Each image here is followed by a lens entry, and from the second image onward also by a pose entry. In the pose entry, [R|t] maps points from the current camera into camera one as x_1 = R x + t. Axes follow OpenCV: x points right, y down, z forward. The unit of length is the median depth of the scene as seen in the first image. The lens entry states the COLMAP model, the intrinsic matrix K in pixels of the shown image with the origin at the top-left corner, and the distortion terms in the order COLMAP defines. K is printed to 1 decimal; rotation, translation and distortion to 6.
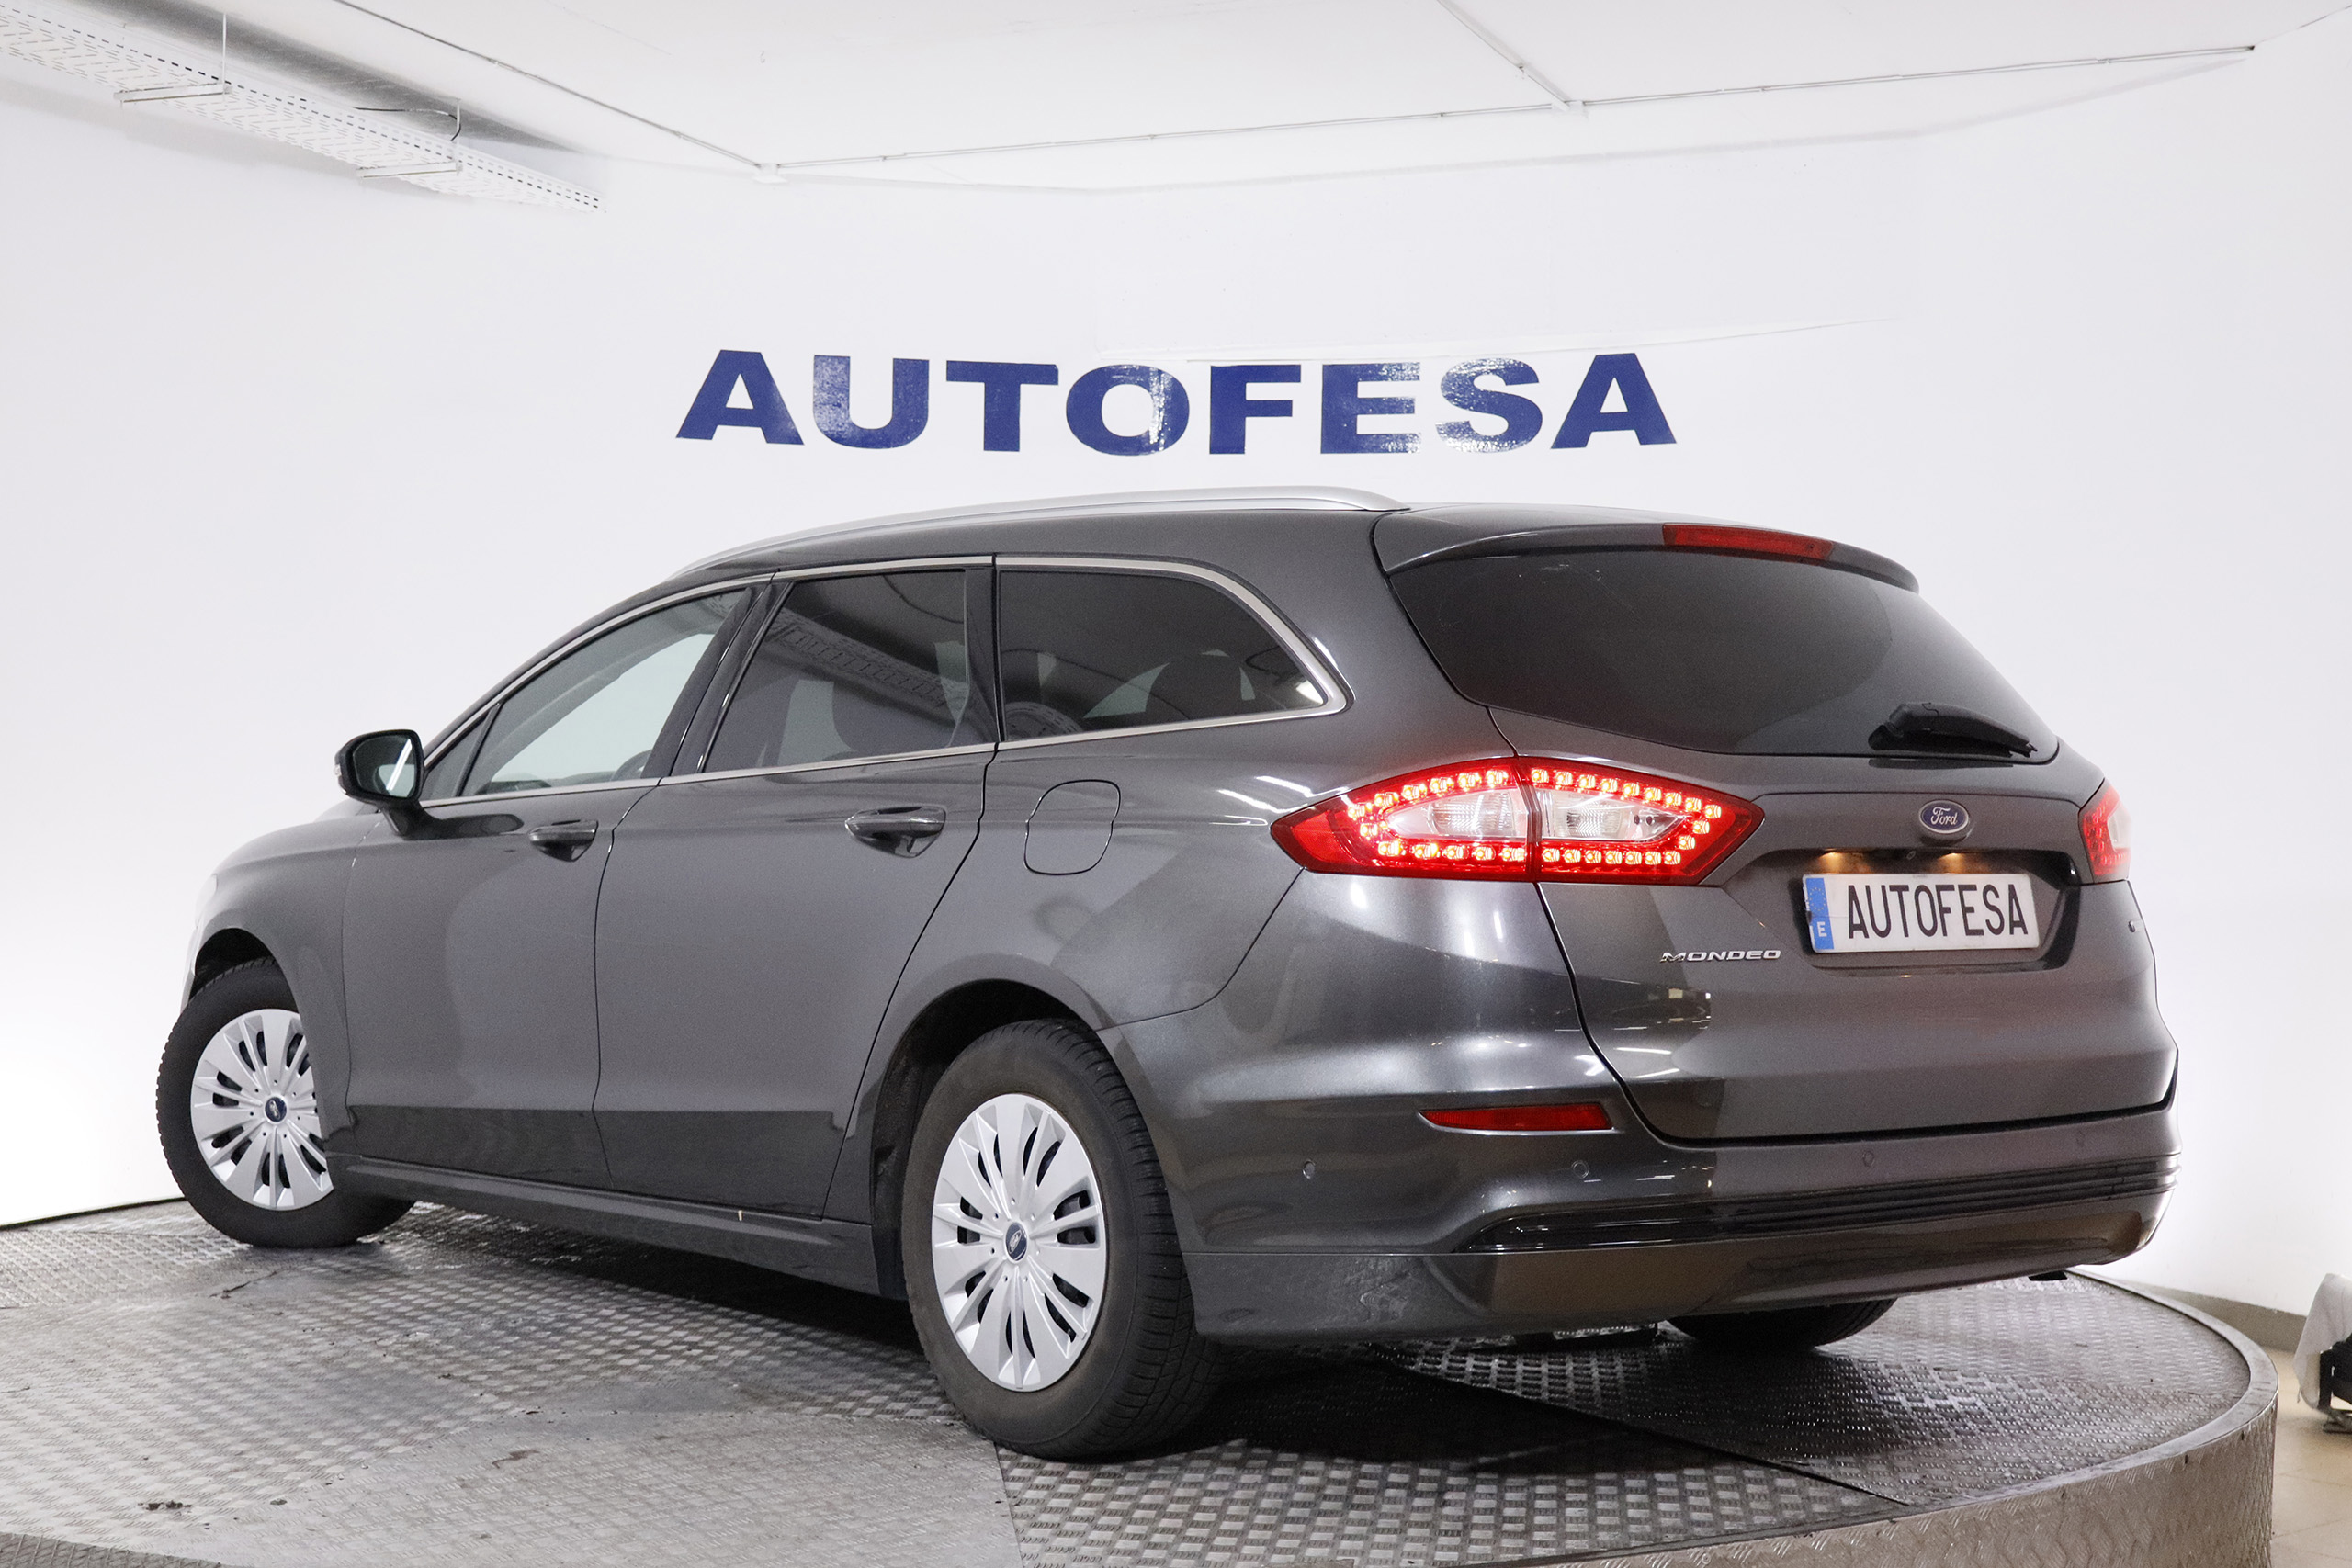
lens RADIAL K [[3277.2, 0, 1161.1], [0, 3277.2, 779.9], [0, 0, 1]] dist [0.013096, 0.000000]
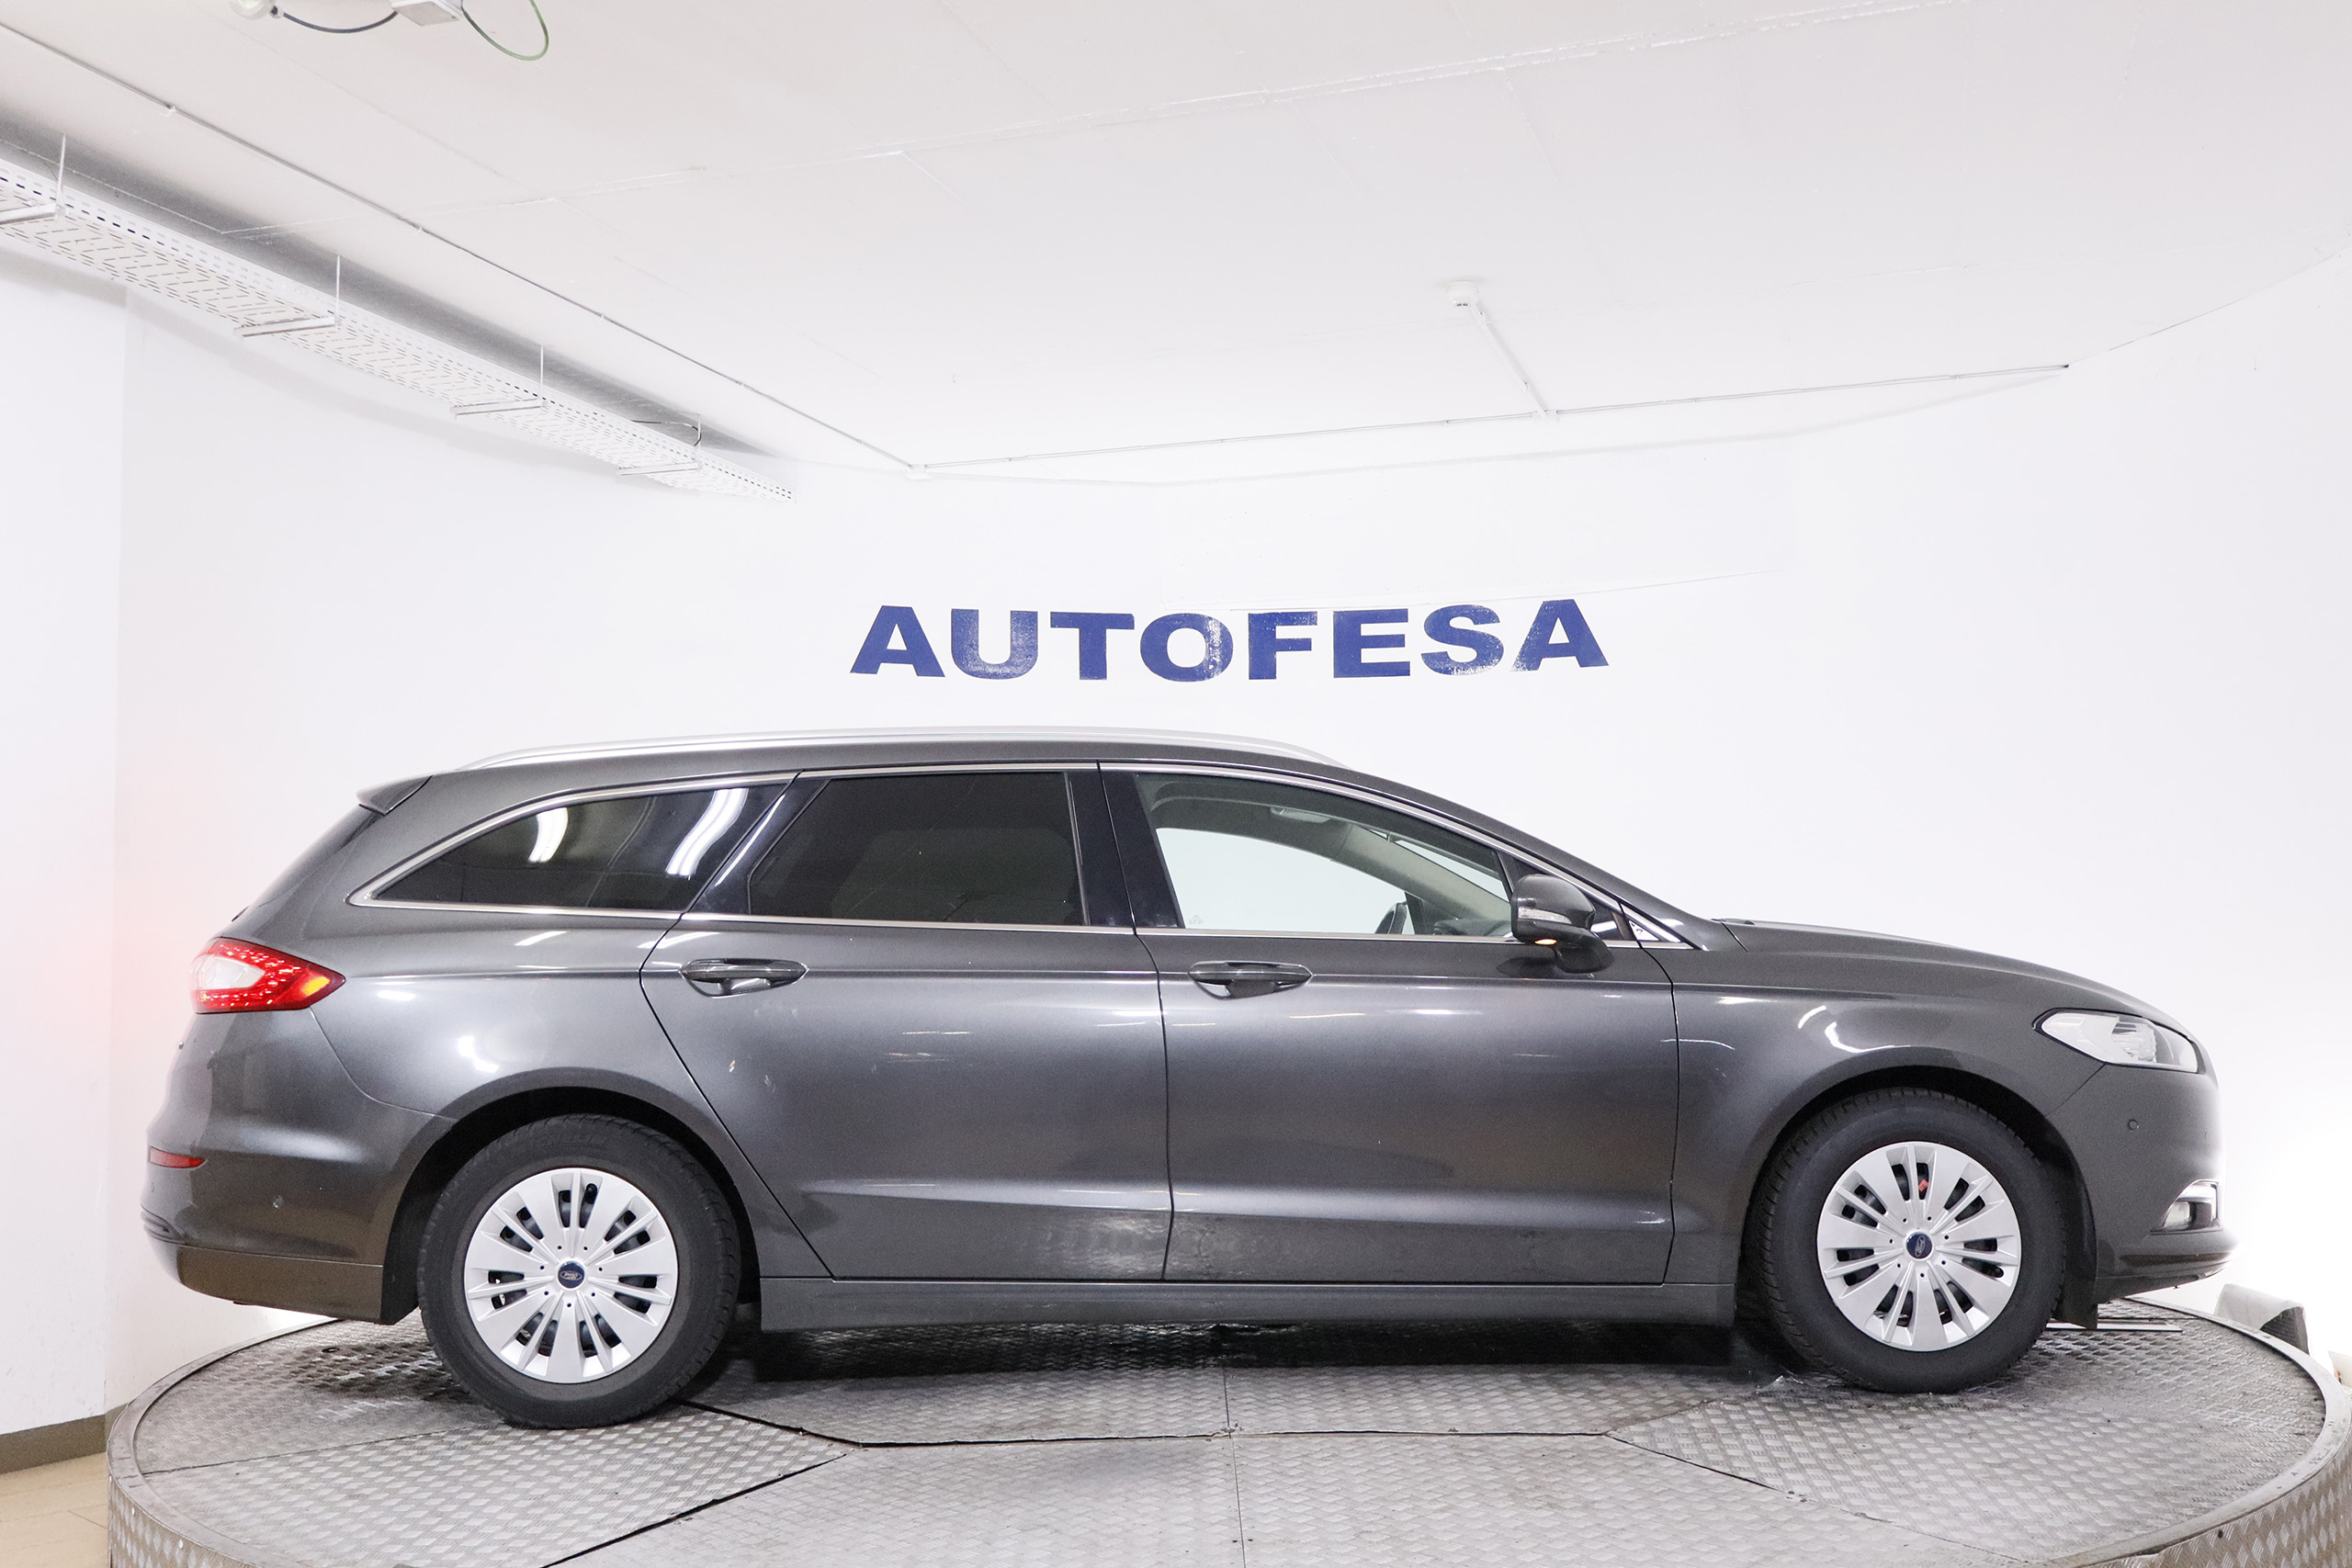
lens RADIAL K [[2308.0, 0, 1167.5], [0, 2308.0, 780.9], [0, 0, 1]] dist [0.014218, 0.000000]
pose [[0.996320, -0.018778, 0.083630, -0.100974], [0.023757, 0.997979, -0.058943, -0.004366], [-0.082354, 0.060713, 0.994752, 0.078849]]
